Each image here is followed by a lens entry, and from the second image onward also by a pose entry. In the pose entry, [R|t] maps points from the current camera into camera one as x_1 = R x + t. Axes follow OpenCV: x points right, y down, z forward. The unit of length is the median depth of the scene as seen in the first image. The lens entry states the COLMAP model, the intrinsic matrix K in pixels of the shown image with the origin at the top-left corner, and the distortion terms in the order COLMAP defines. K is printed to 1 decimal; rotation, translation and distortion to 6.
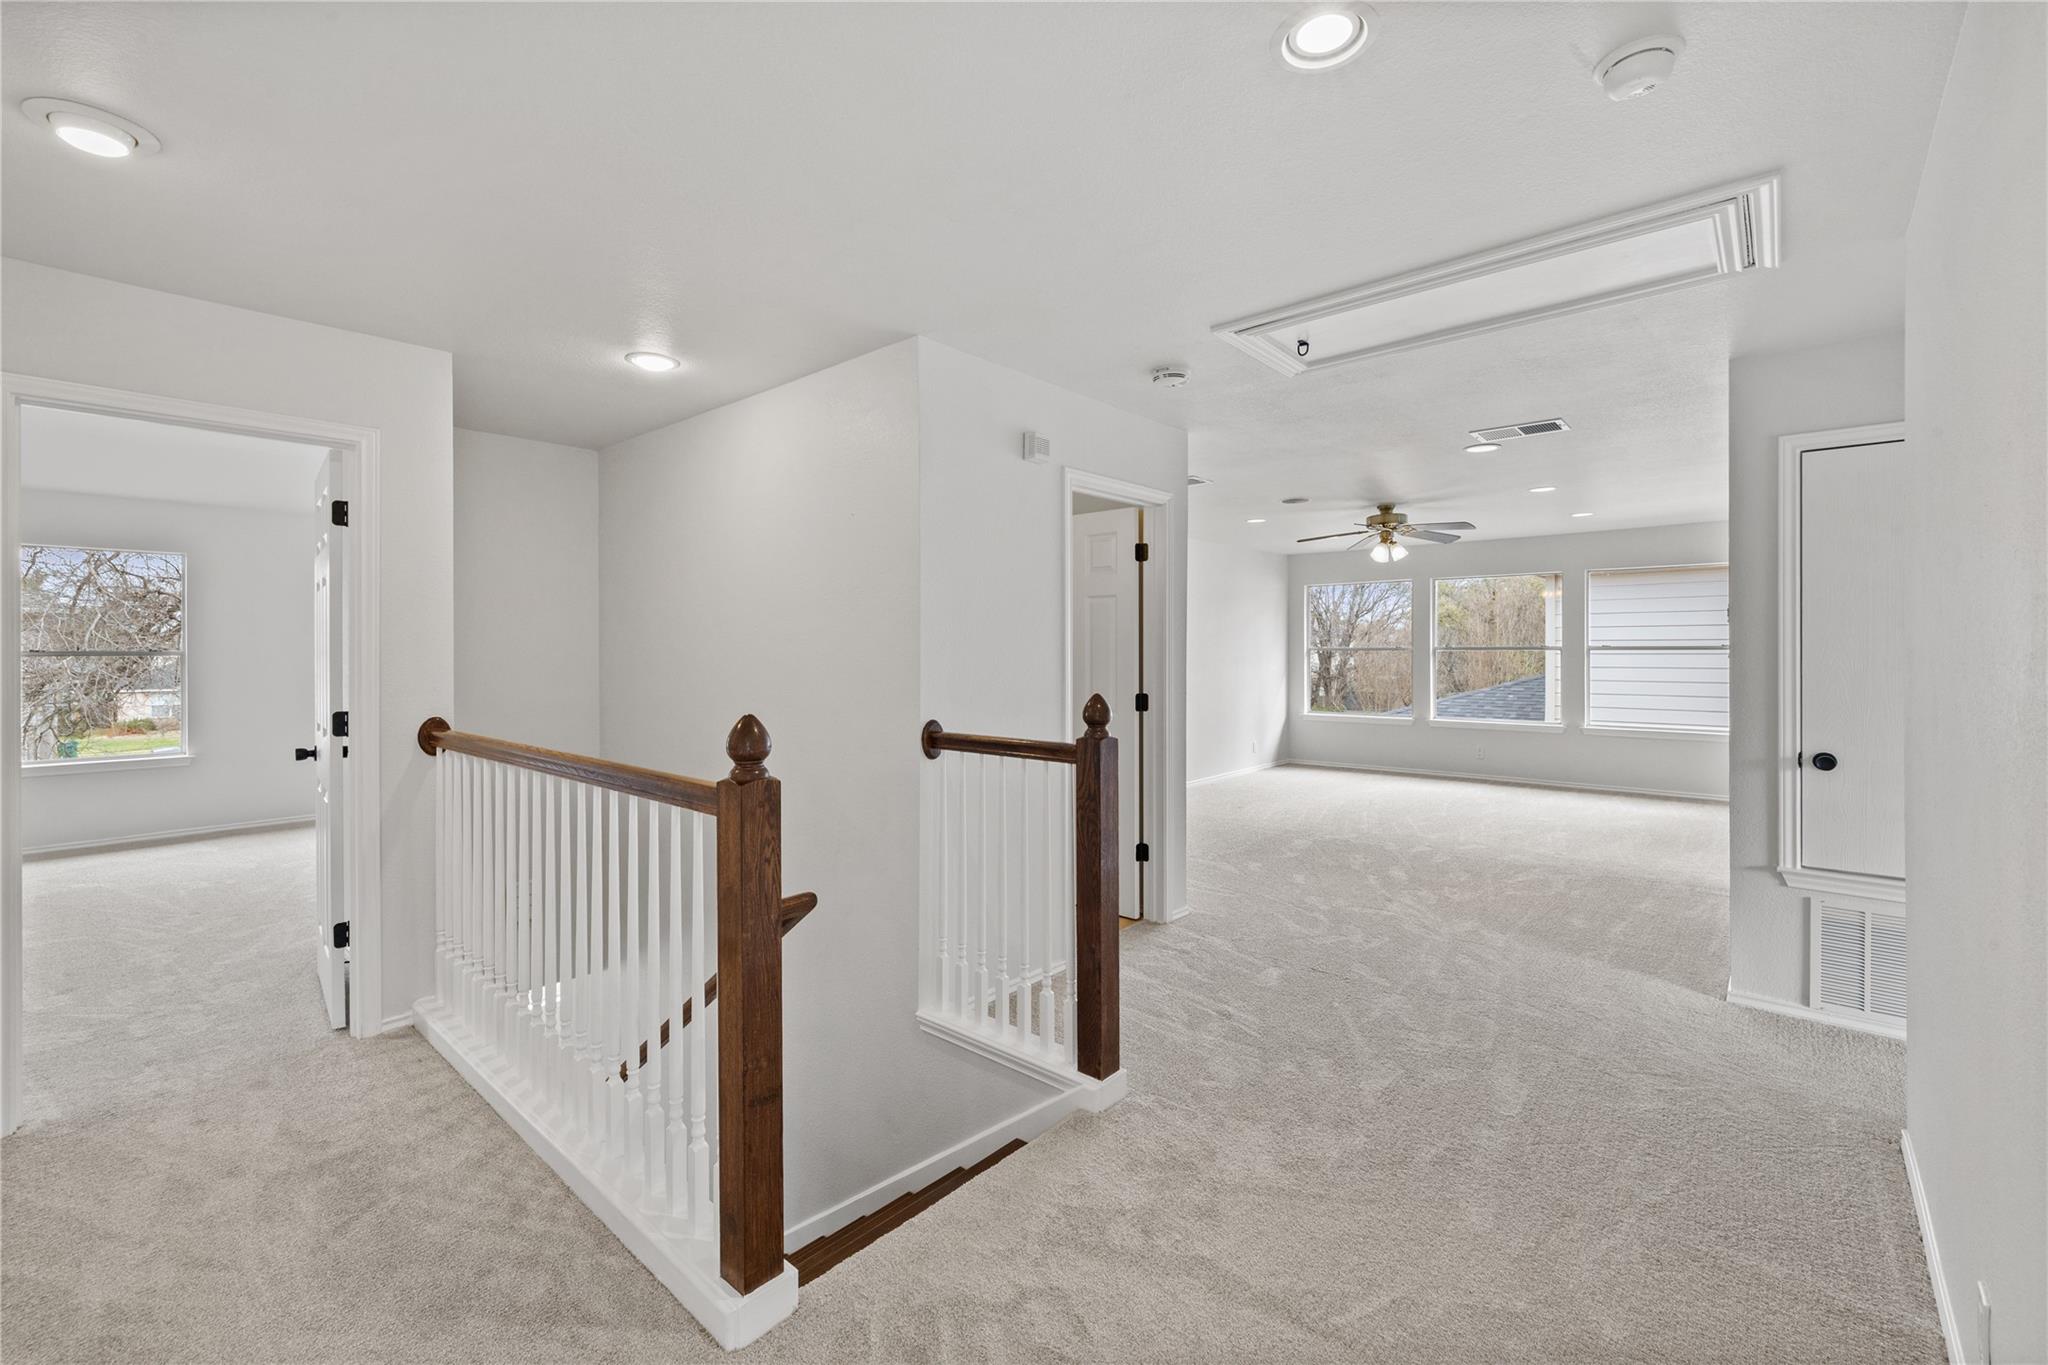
lens RADIAL K [[863.2, 0, 1030.4], [0, 863.2, 668.1], [0, 0, 1]] dist [0.001417, 0.000058]
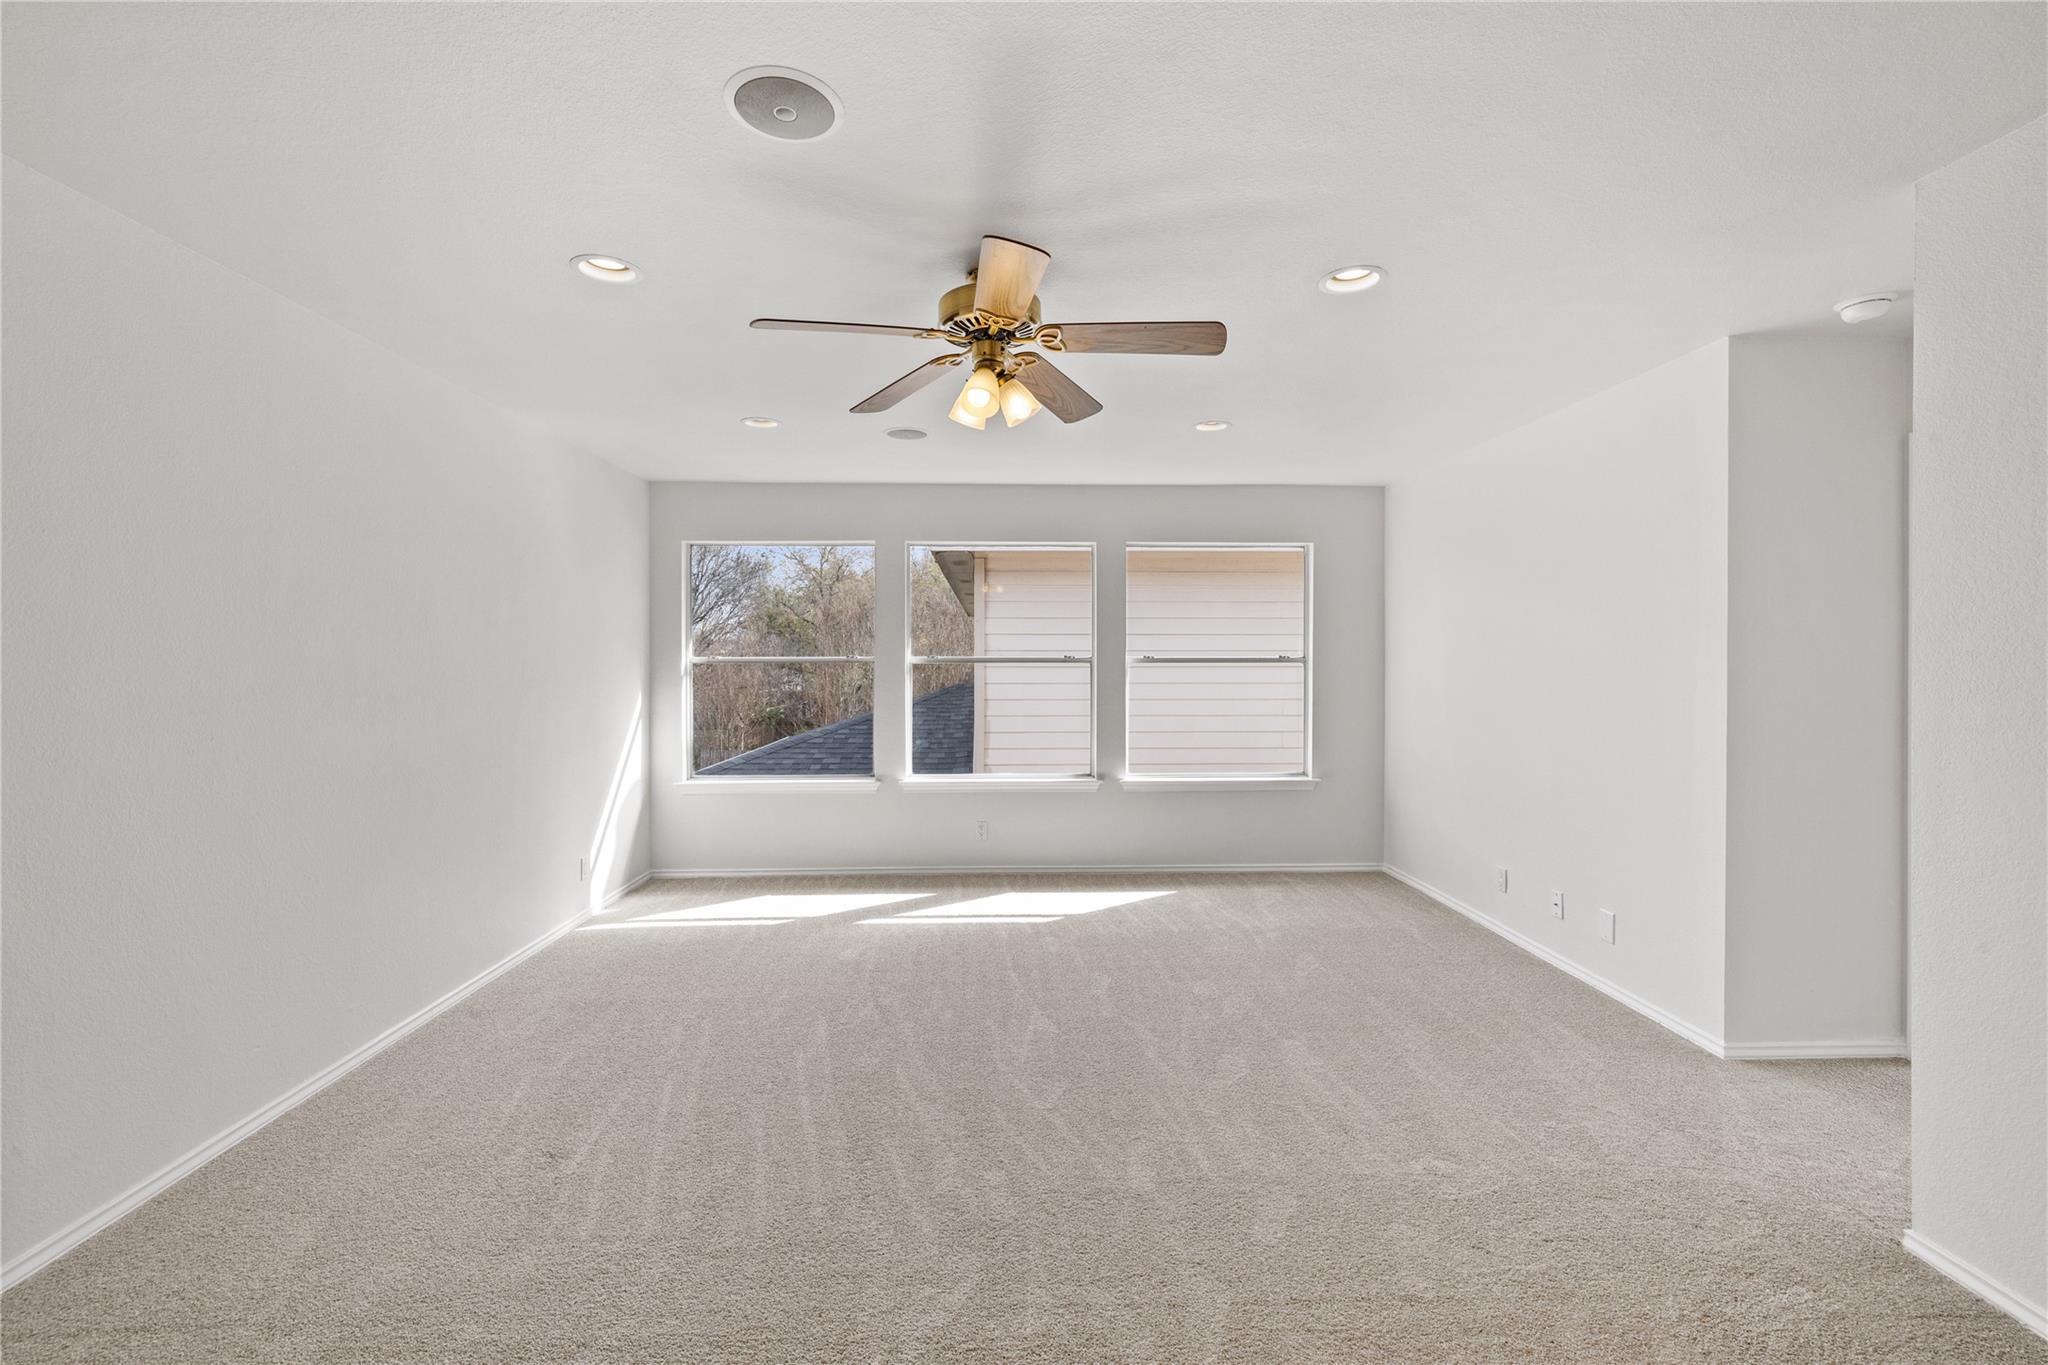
lens RADIAL K [[863.2, 0, 1030.4], [0, 863.2, 668.1], [0, 0, 1]] dist [0.001417, 0.000058]
pose [[0.726913, 0.000855, 0.686729, 0.109292], [0.009783, 0.999885, -0.011601, -0.008253], [-0.686660, 0.015151, 0.726821, 0.465745]]
